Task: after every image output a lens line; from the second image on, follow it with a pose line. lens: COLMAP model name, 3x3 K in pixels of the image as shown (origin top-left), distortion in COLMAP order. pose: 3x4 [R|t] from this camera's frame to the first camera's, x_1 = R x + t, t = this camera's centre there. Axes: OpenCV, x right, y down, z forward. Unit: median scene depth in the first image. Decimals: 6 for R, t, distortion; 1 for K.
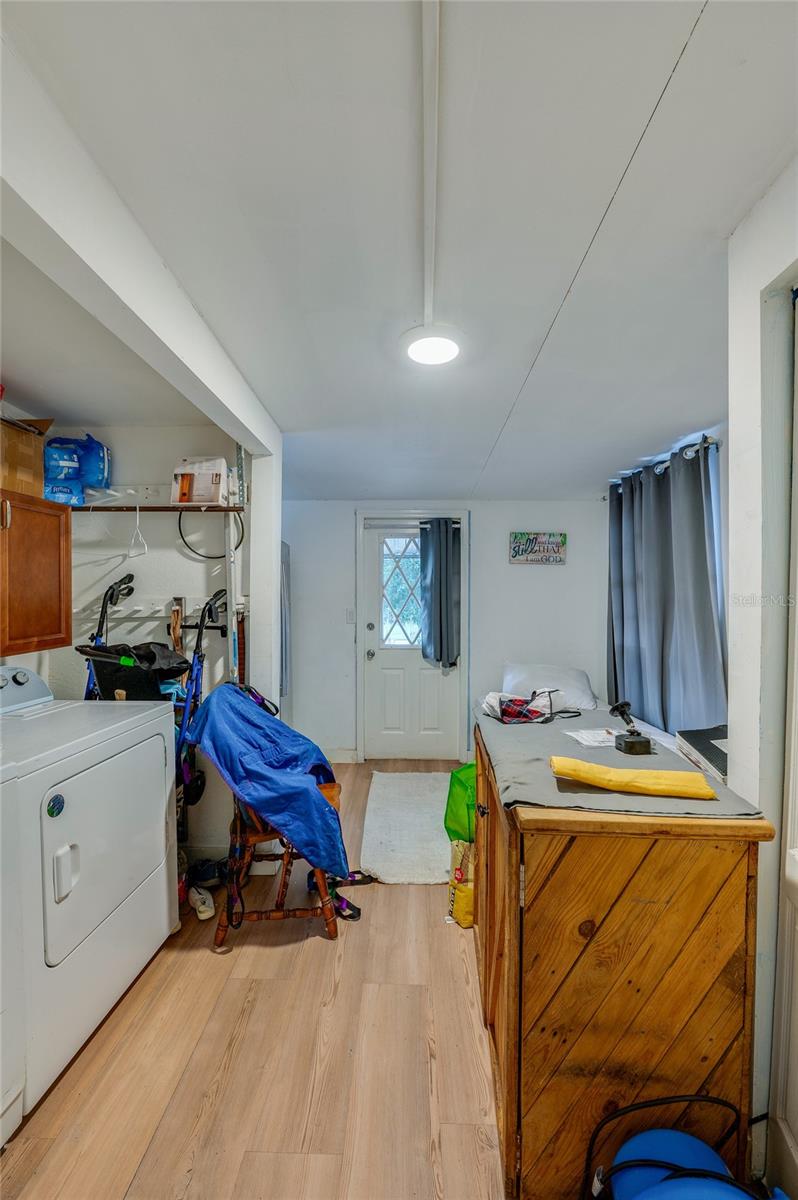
lens RADIAL K [[486.0, 0, 399.0], [0, 486.0, 600.0], [0, 0, 1]] dist [-0.002585, 0.000195]
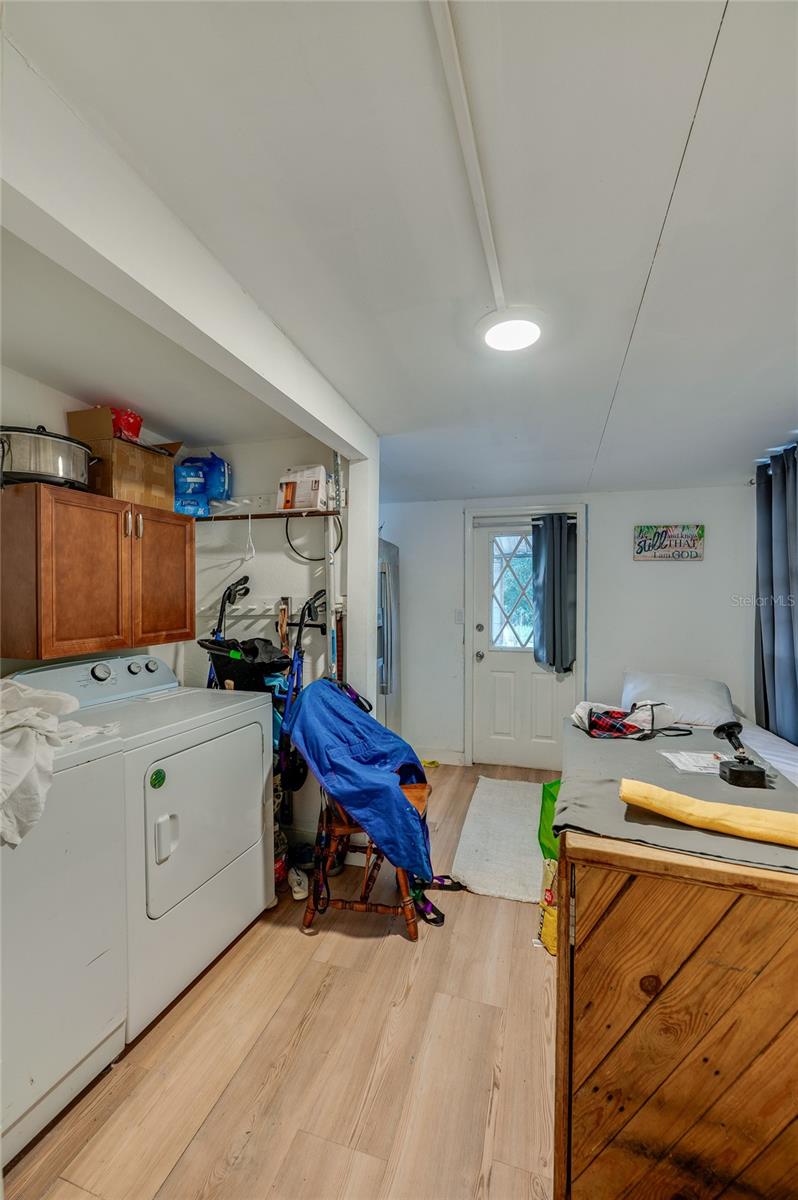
lens RADIAL K [[486.0, 0, 399.0], [0, 486.0, 600.0], [0, 0, 1]] dist [-0.002585, 0.000195]
pose [[0.964818, 0.003192, -0.262898, 0.096220], [-0.003519, 0.999994, -0.000773, 0.001026], [0.262894, 0.001671, 0.964823, 0.030924]]
